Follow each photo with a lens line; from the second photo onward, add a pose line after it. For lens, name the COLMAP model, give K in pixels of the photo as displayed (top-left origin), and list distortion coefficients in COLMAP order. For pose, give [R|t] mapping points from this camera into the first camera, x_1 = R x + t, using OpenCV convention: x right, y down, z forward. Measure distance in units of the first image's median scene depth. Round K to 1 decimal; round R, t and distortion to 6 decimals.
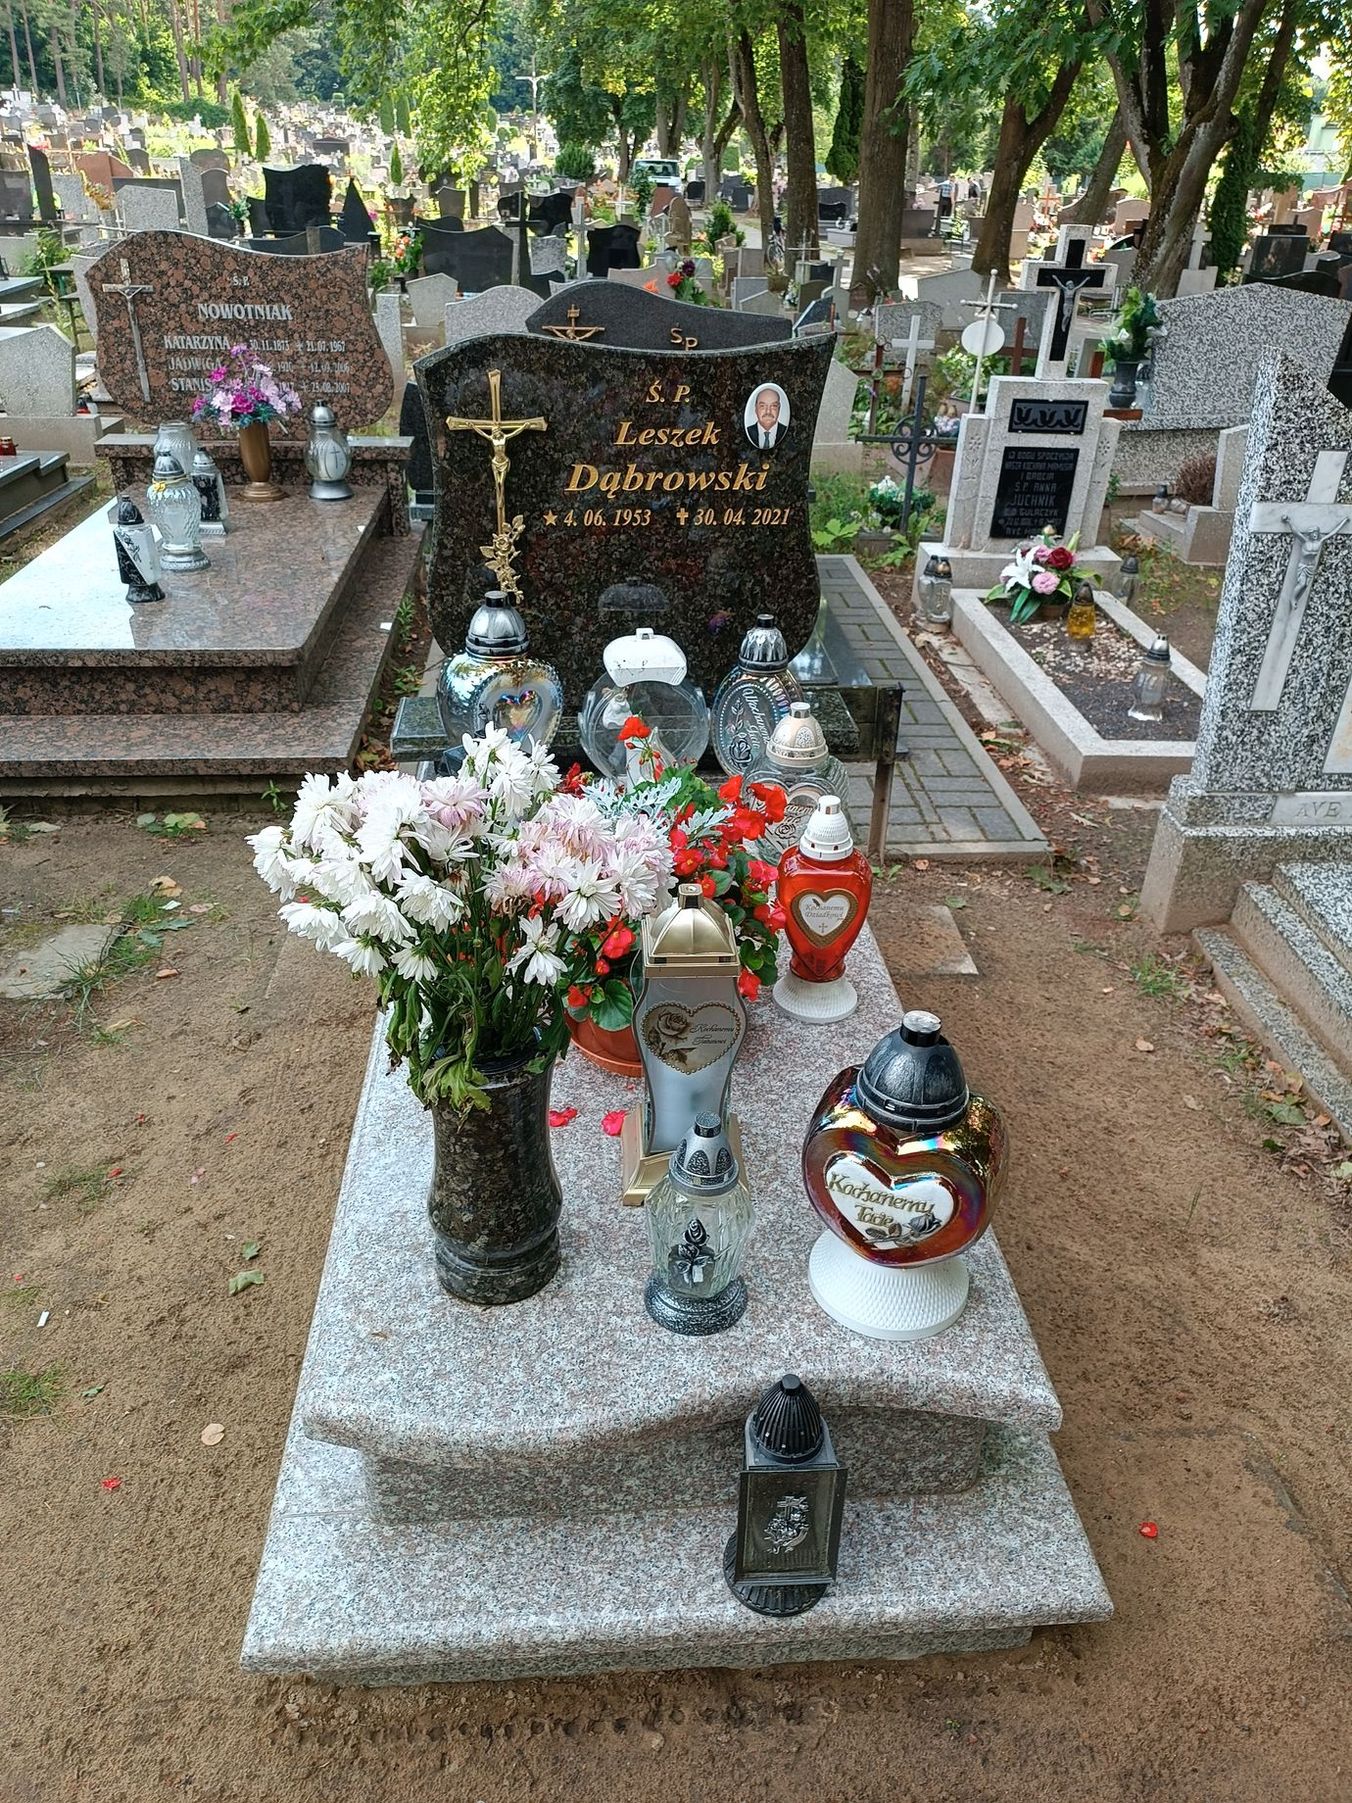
lens RADIAL K [[1287.1, 0, 672.9], [0, 1287.1, 901.4], [0, 0, 1]] dist [0.009073, -0.015747]
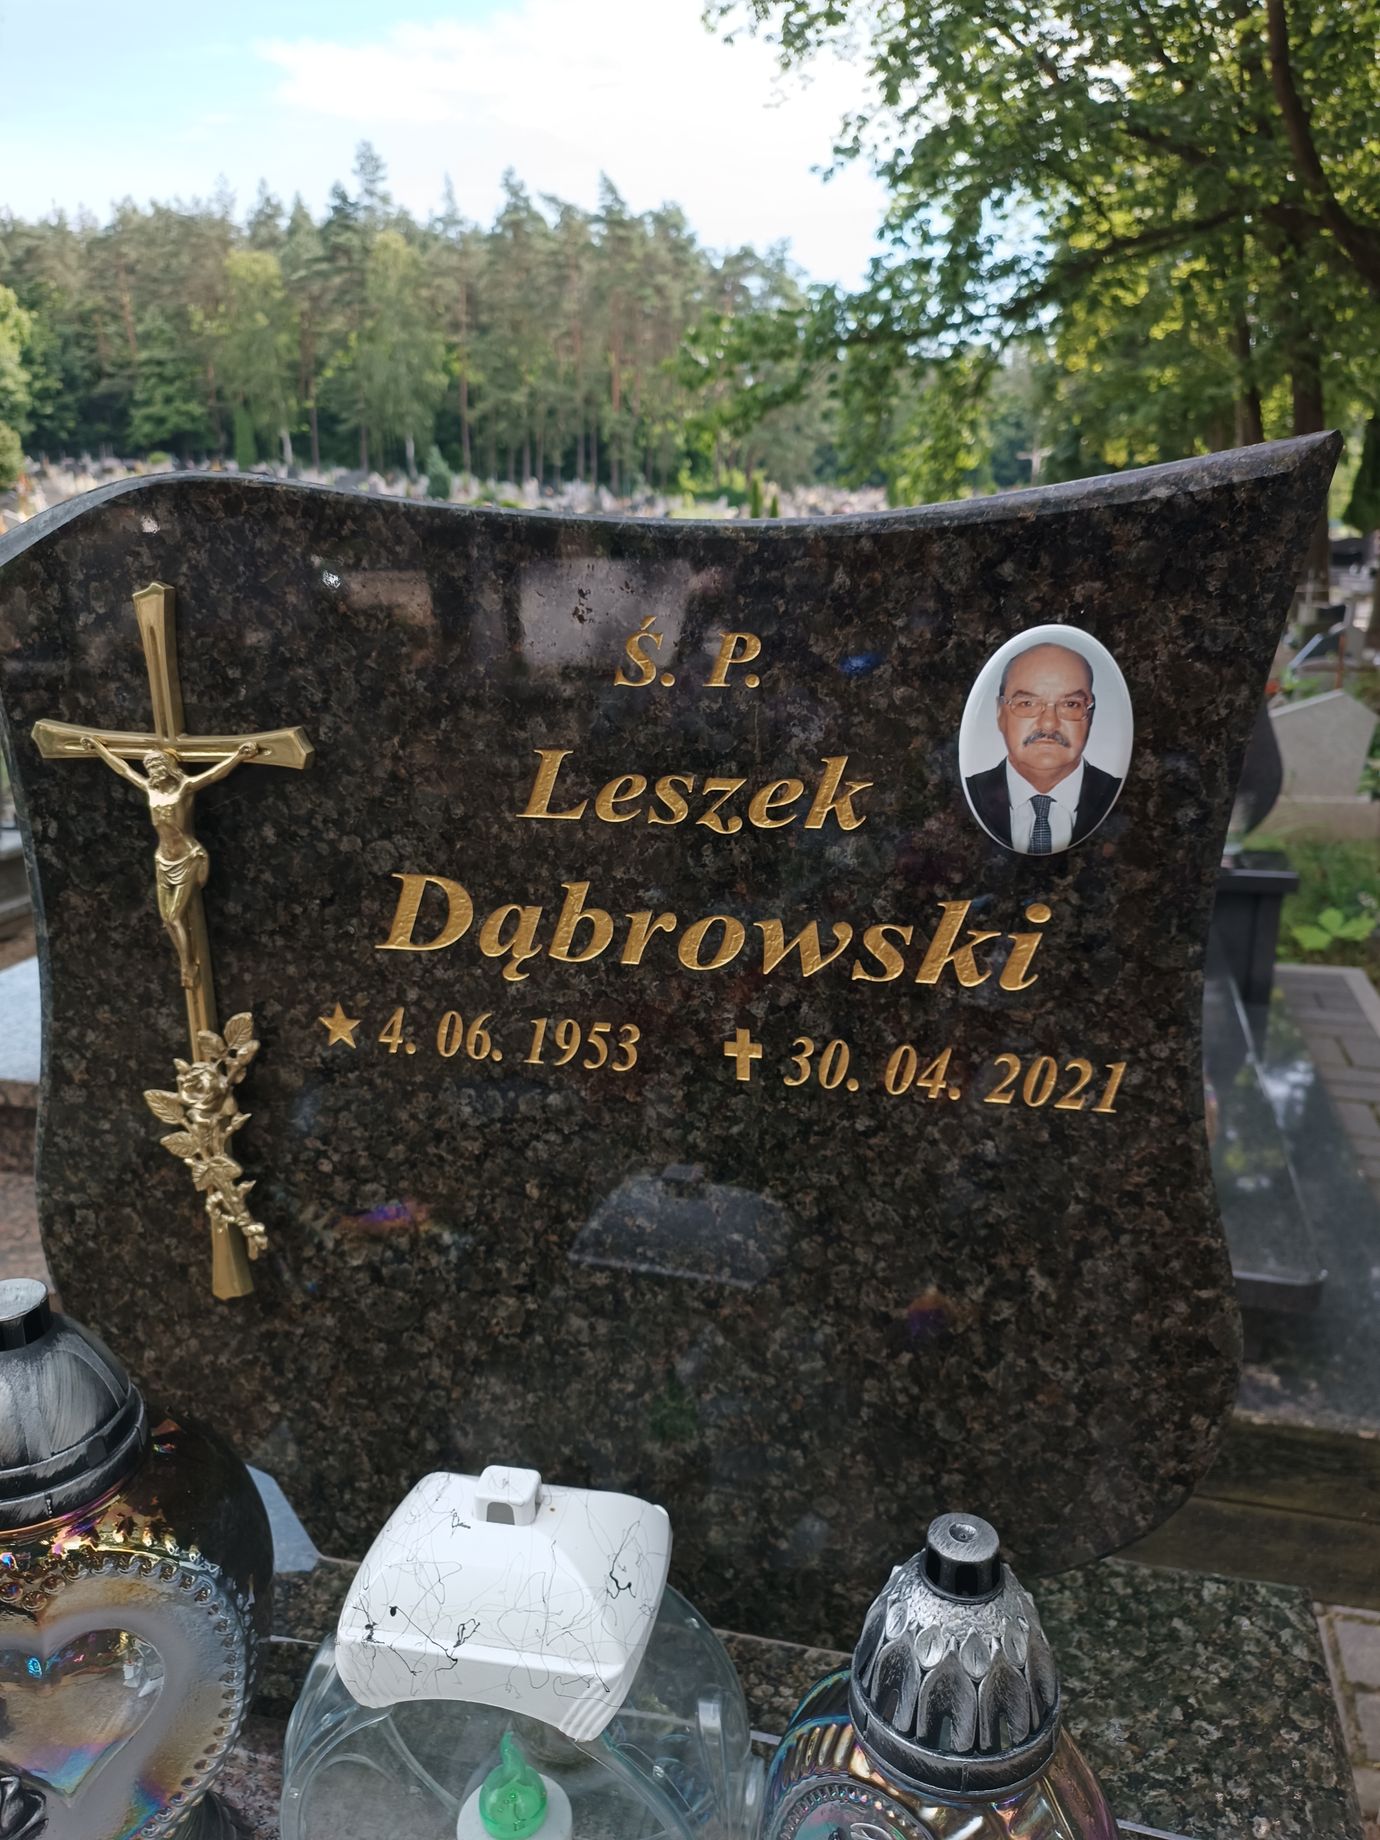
lens RADIAL K [[1313.5, 0, 698.2], [0, 1313.5, 922.3], [0, 0, 1]] dist [0.009073, -0.015747]
pose [[0.943821, 0.066004, -0.323799, 0.094500], [-0.139829, 0.967576, -0.210345, -0.266698], [0.299417, 0.243804, 0.922447, 0.719411]]
